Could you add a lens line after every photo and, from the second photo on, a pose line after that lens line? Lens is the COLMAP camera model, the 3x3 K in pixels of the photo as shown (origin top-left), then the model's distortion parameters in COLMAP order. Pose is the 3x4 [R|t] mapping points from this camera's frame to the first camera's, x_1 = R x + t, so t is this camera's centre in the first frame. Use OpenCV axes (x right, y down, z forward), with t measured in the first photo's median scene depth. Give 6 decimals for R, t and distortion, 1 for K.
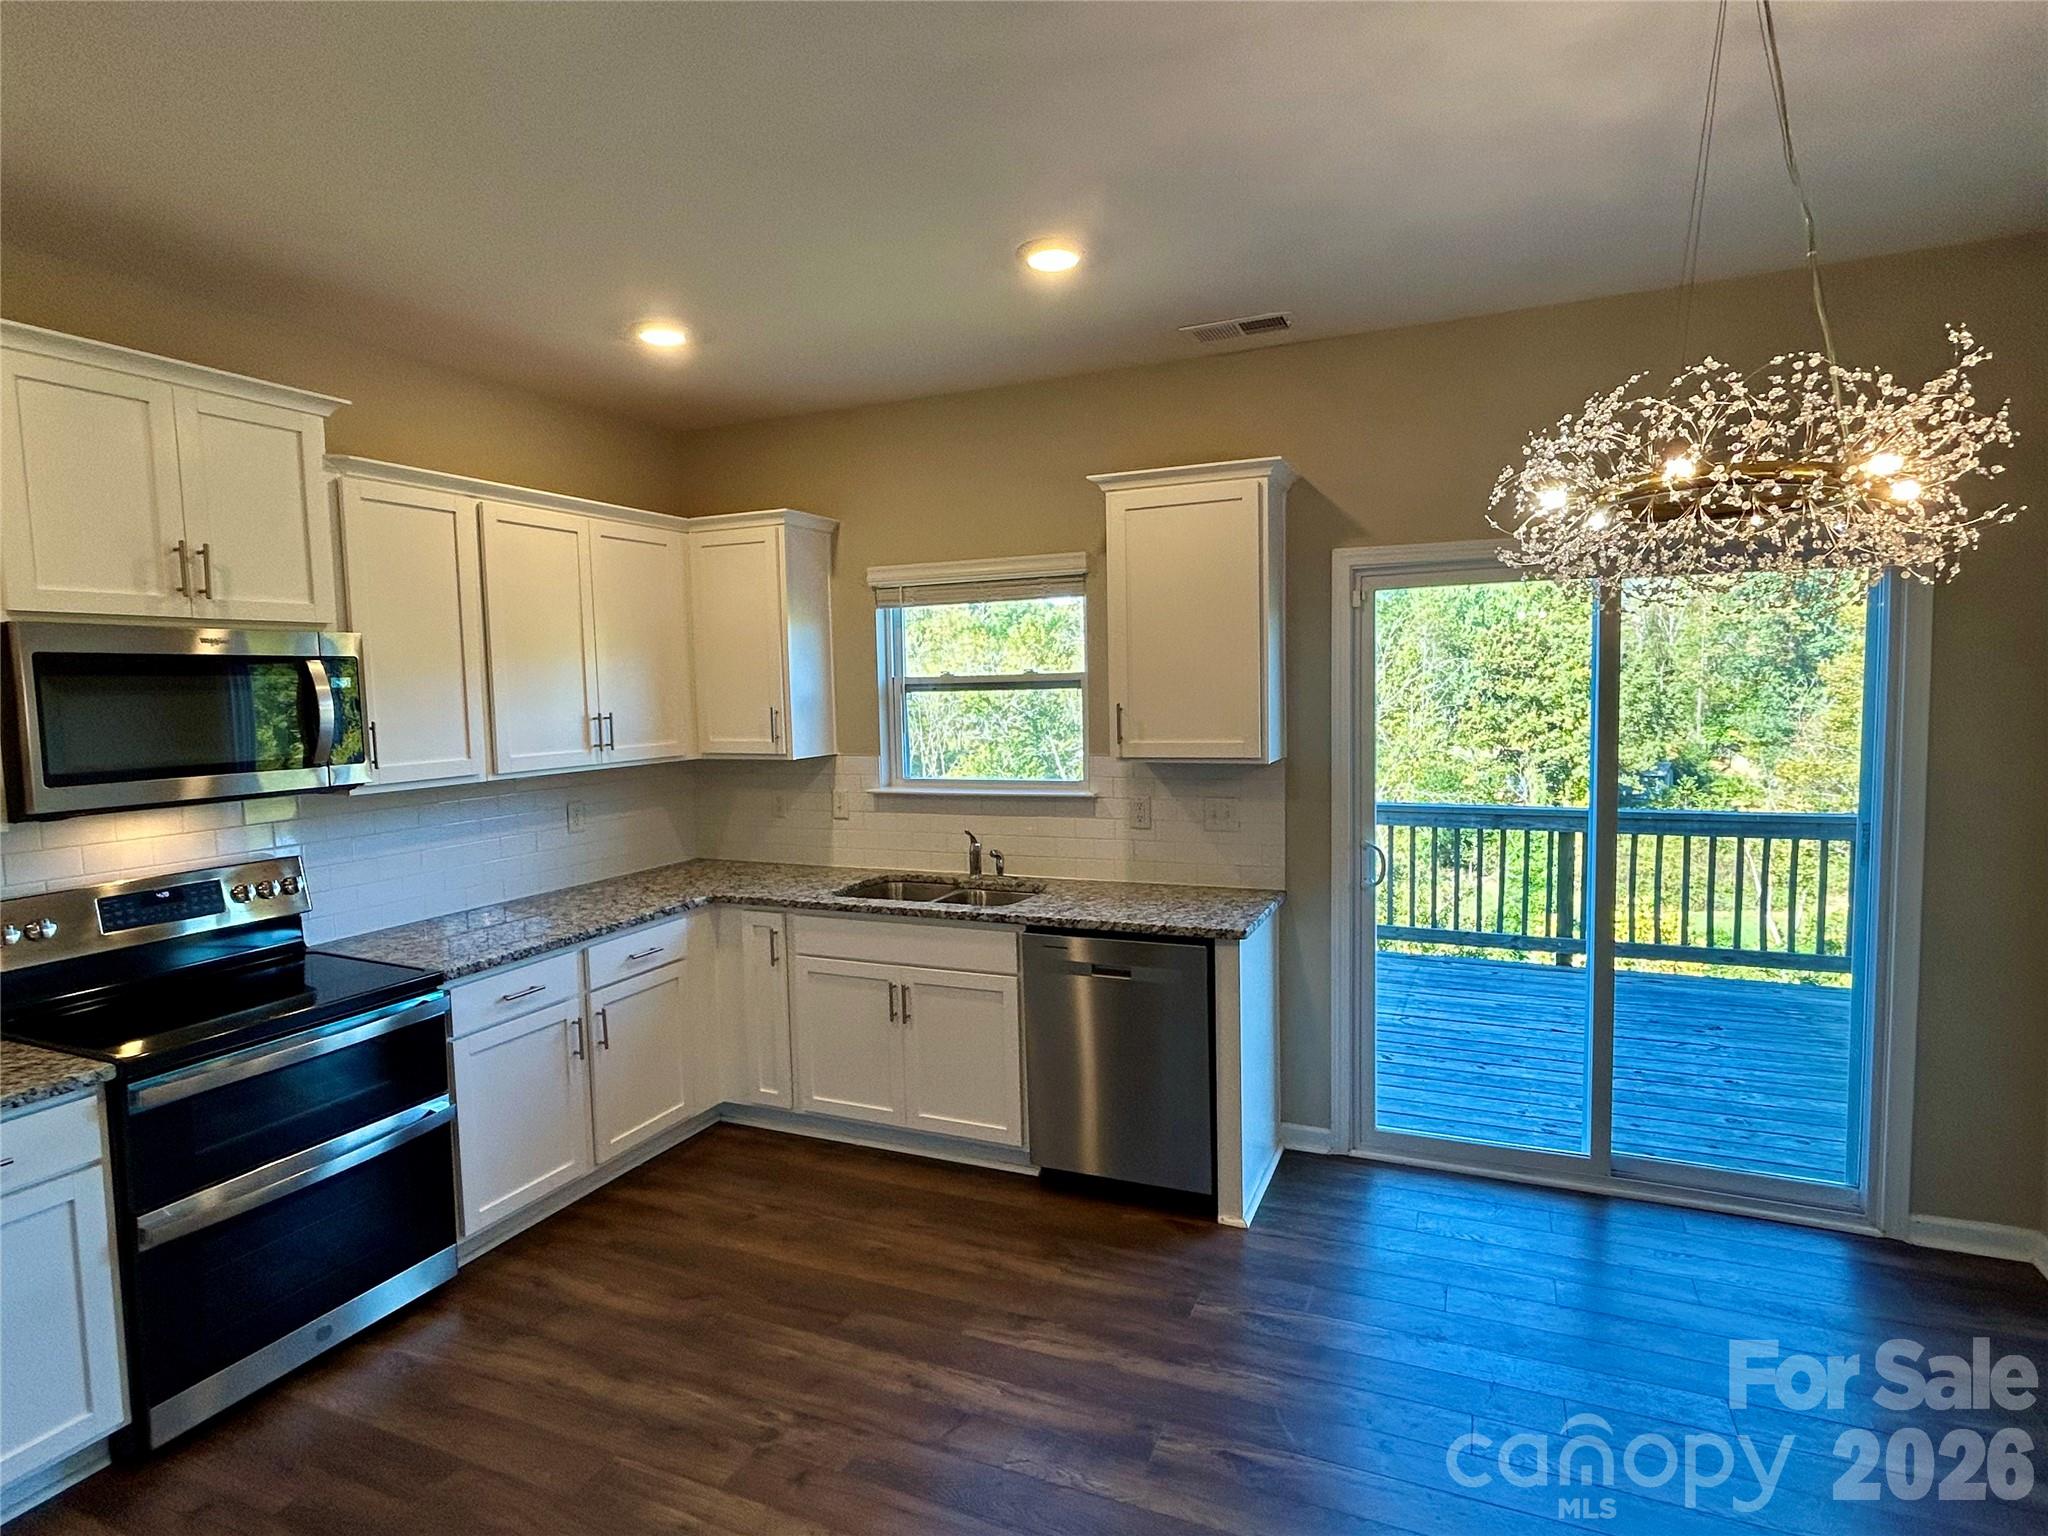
lens RADIAL K [[1091.8, 0, 1024.0], [0, 1091.8, 768.0], [0, 0, 1]] dist [-0.002577, -0.000333]
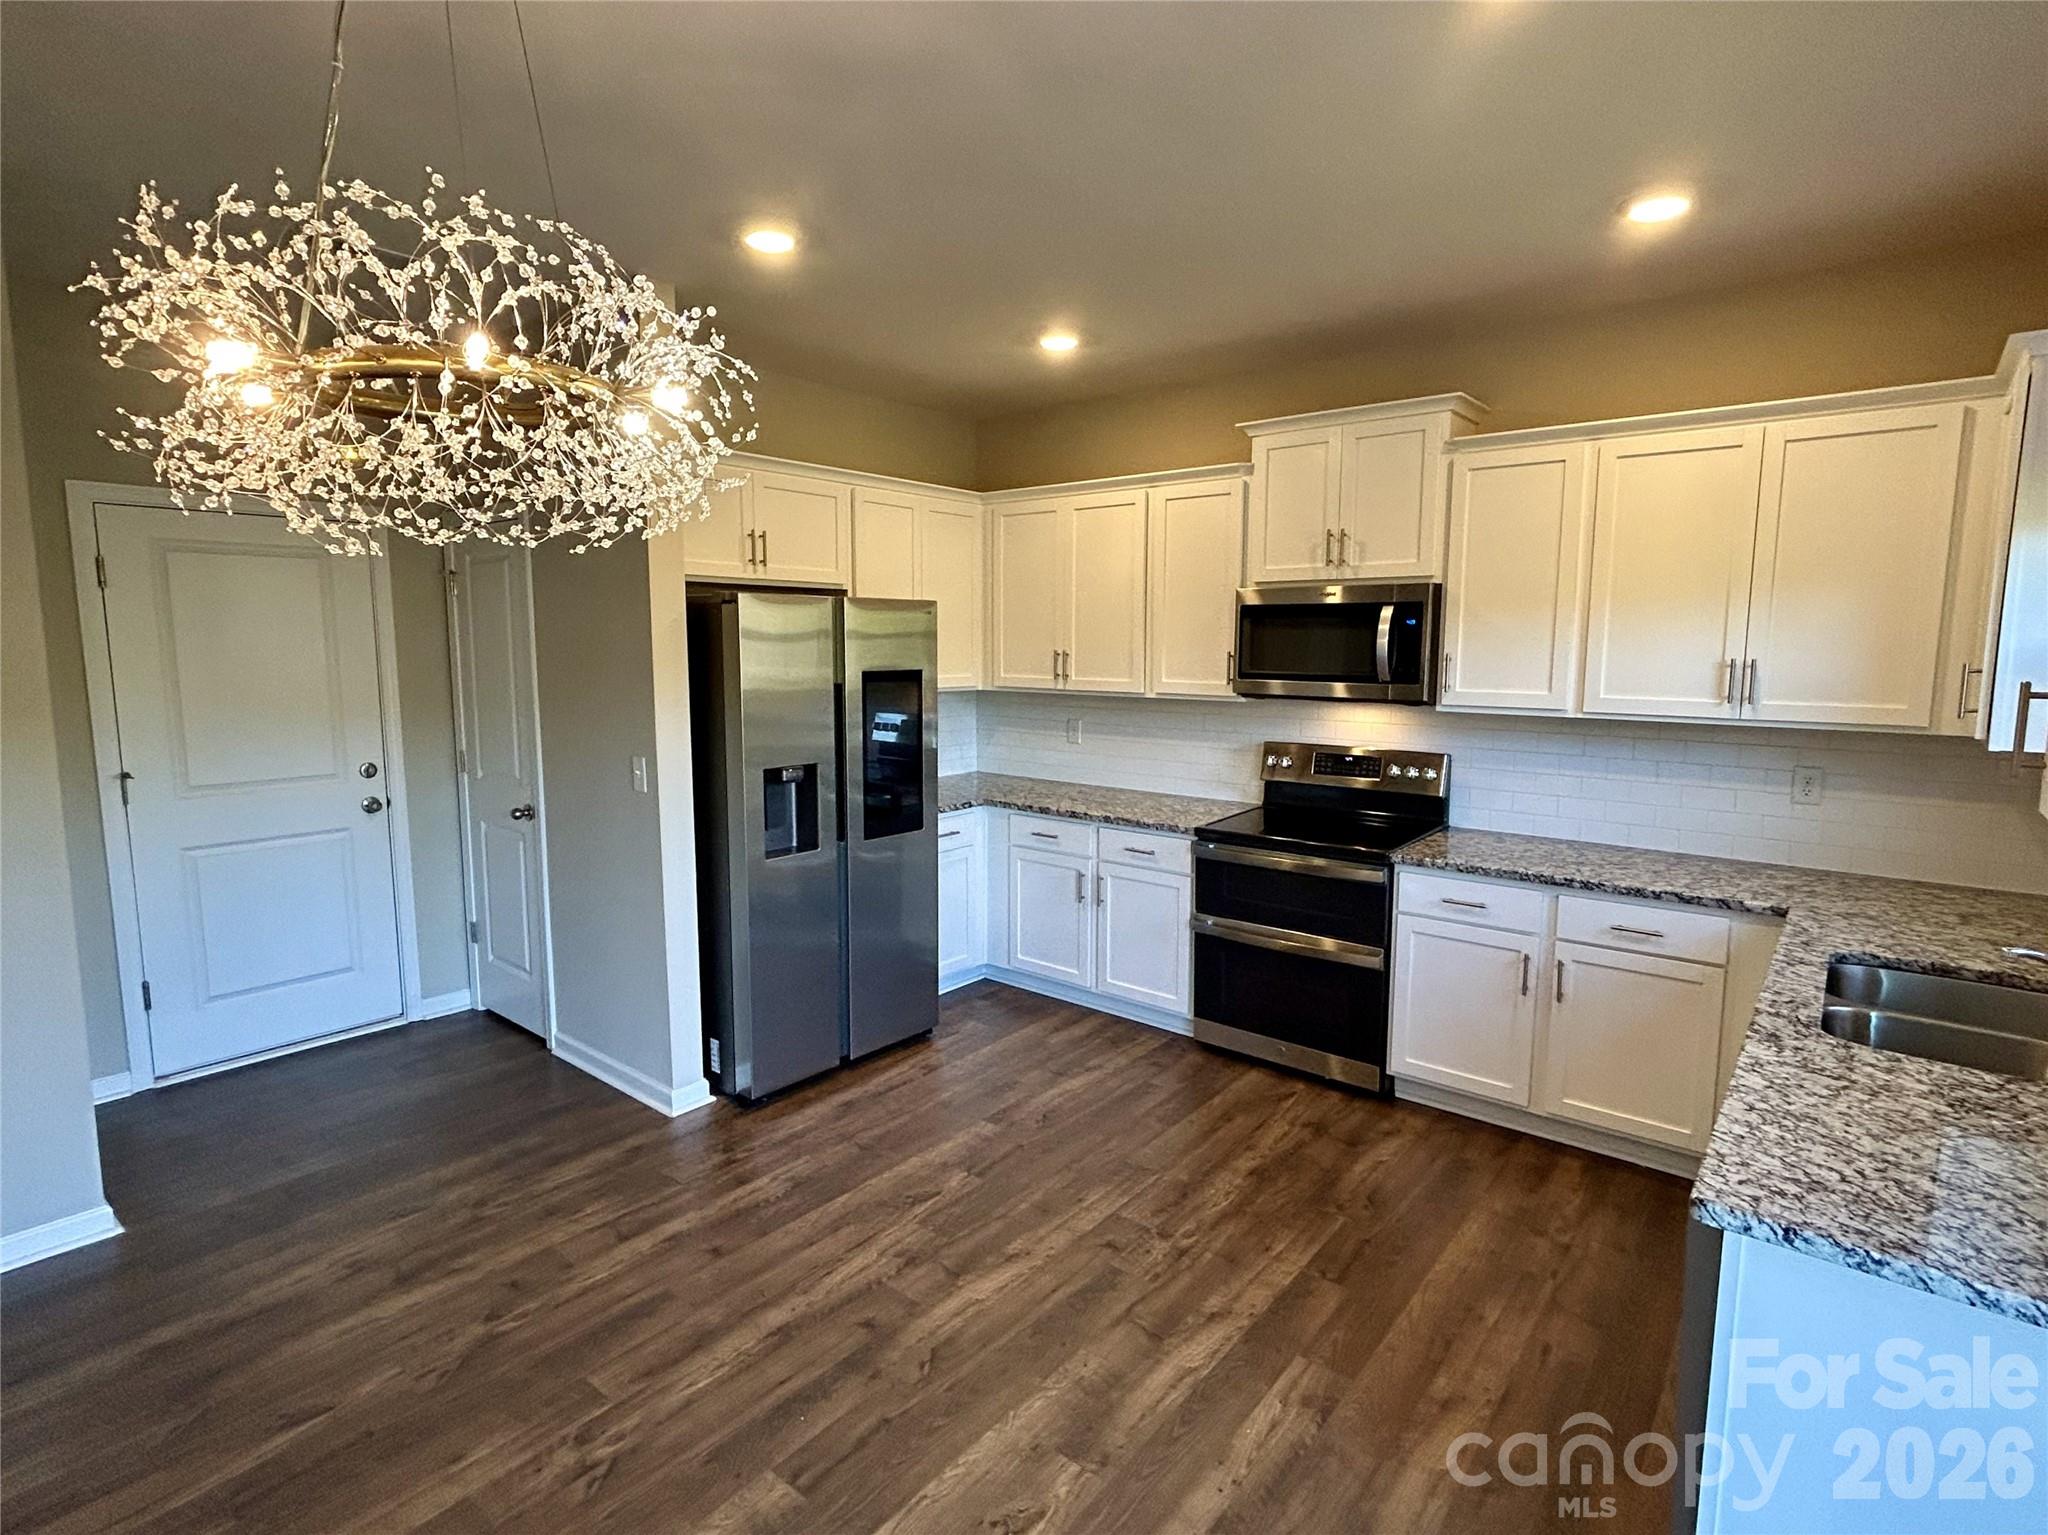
lens RADIAL K [[1036.7, 0, 1024.0], [0, 1036.7, 767.5], [0, 0, 1]] dist [0.001188, -0.000582]
pose [[-0.273363, 0.140969, -0.951525, 0.625110], [-0.074104, 0.983177, 0.166947, -0.070600], [0.959052, 0.116149, -0.258317, 0.791531]]
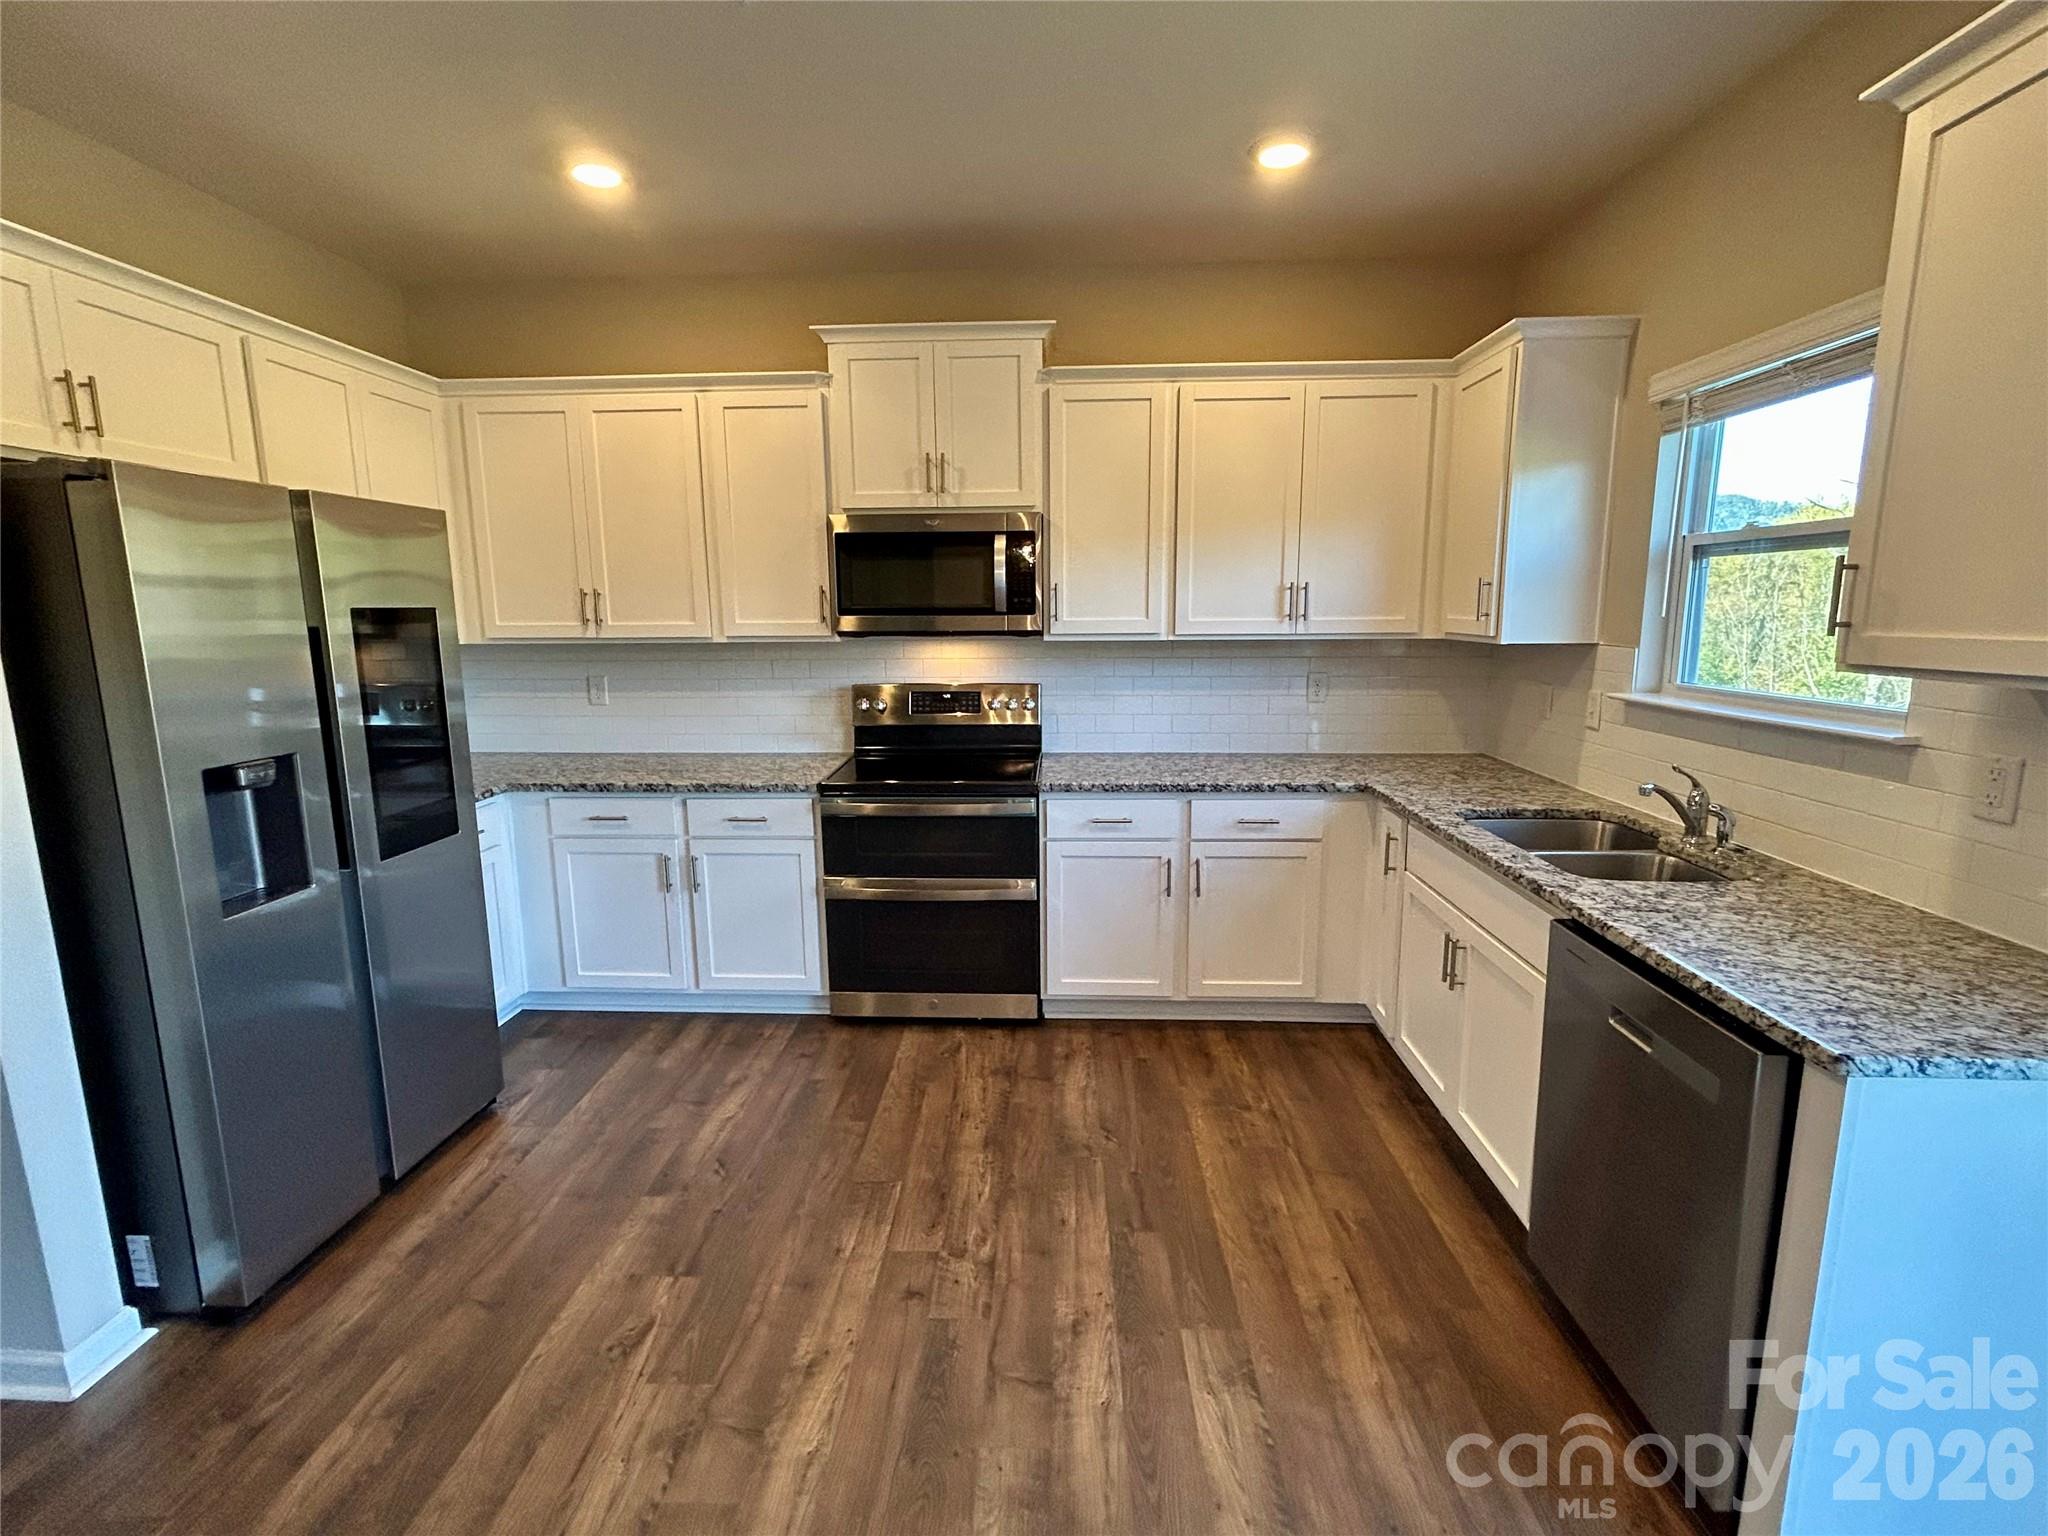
lens RADIAL K [[935.4, 0, 1024.0], [0, 935.4, 768.0], [0, 0, 1]] dist [-0.000561, -0.000850]
pose [[0.361640, 0.178216, -0.915126, 0.392375], [-0.074907, 0.983941, 0.162015, -0.004024], [0.929304, 0.009958, 0.369182, 0.521950]]
